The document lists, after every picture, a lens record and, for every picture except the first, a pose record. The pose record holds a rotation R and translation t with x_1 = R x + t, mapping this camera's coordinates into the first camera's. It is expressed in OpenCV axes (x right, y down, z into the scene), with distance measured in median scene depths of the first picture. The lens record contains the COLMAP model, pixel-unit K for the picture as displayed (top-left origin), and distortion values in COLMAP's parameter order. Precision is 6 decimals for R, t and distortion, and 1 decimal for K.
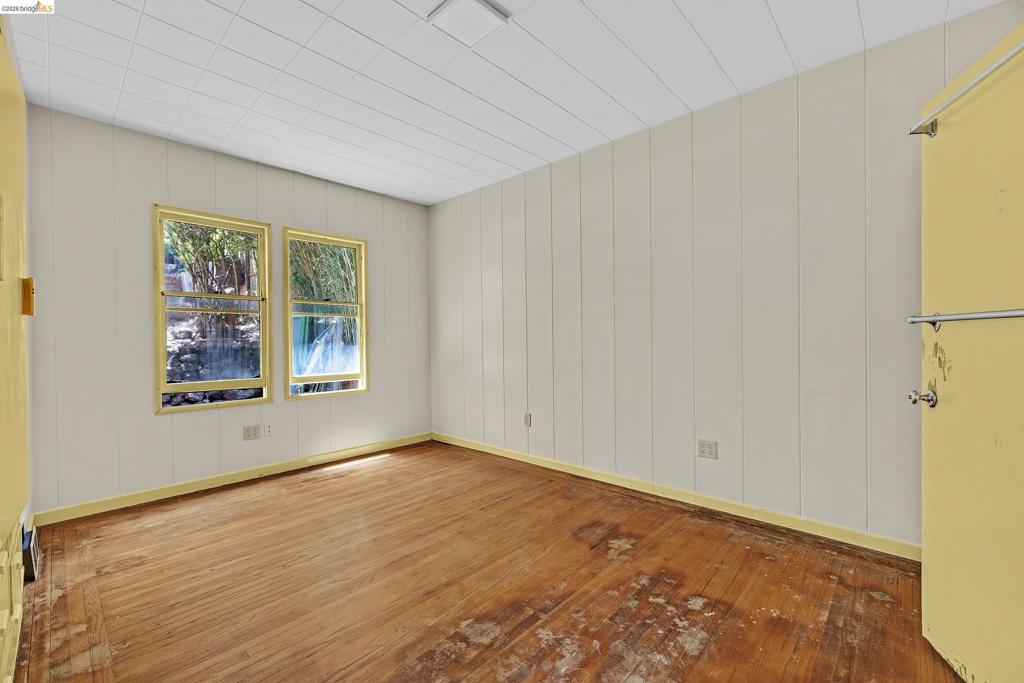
lens RADIAL K [[429.5, 0, 511.4], [0, 429.5, 342.7], [0, 0, 1]] dist [-0.001058, -0.000007]
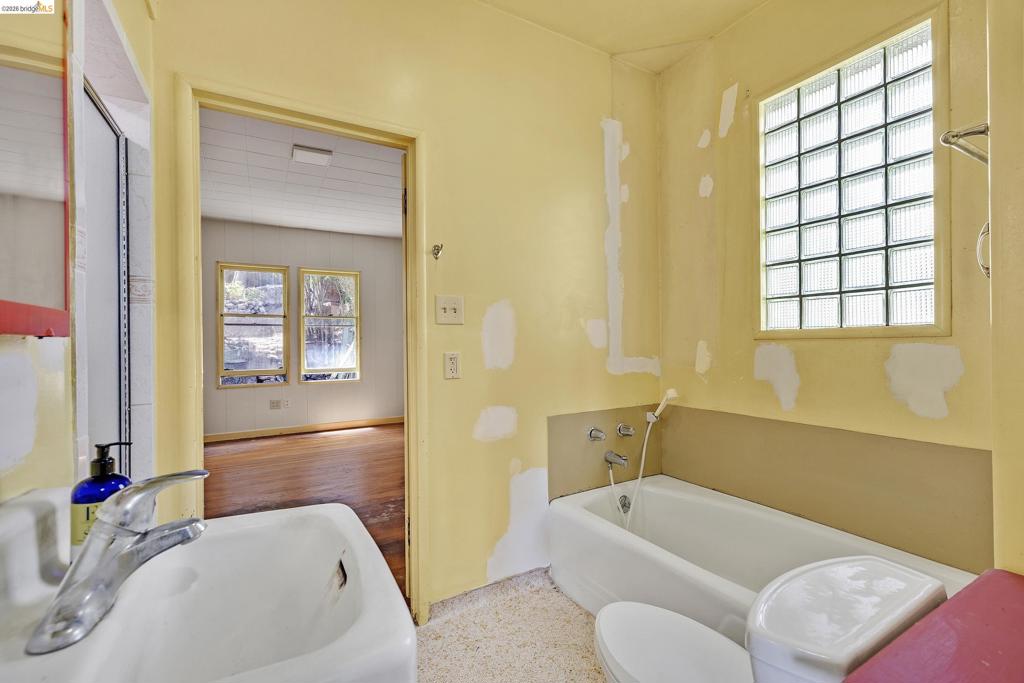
lens RADIAL K [[429.5, 0, 508.4], [0, 429.5, 341.4], [0, 0, 1]] dist [-0.001058, -0.000007]
pose [[0.959825, 0.003156, -0.280580, 1.158137], [-0.003392, 0.999994, -0.000356, -0.032790], [0.280577, 0.001293, 0.959831, -0.434355]]
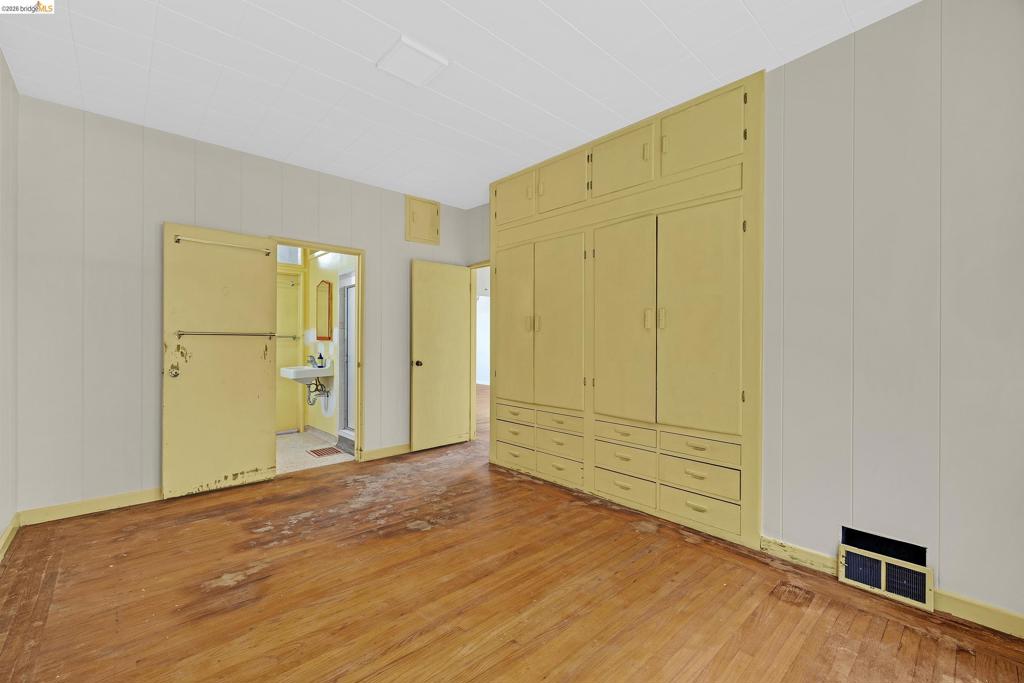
lens RADIAL K [[429.5, 0, 517.4], [0, 429.5, 340.3], [0, 0, 1]] dist [-0.001058, -0.000007]
pose [[-0.998249, 0.006522, 0.058798, -0.454134], [0.006587, 0.999978, 0.000909, -0.012145], [-0.058790, 0.001295, -0.998270, 2.183604]]
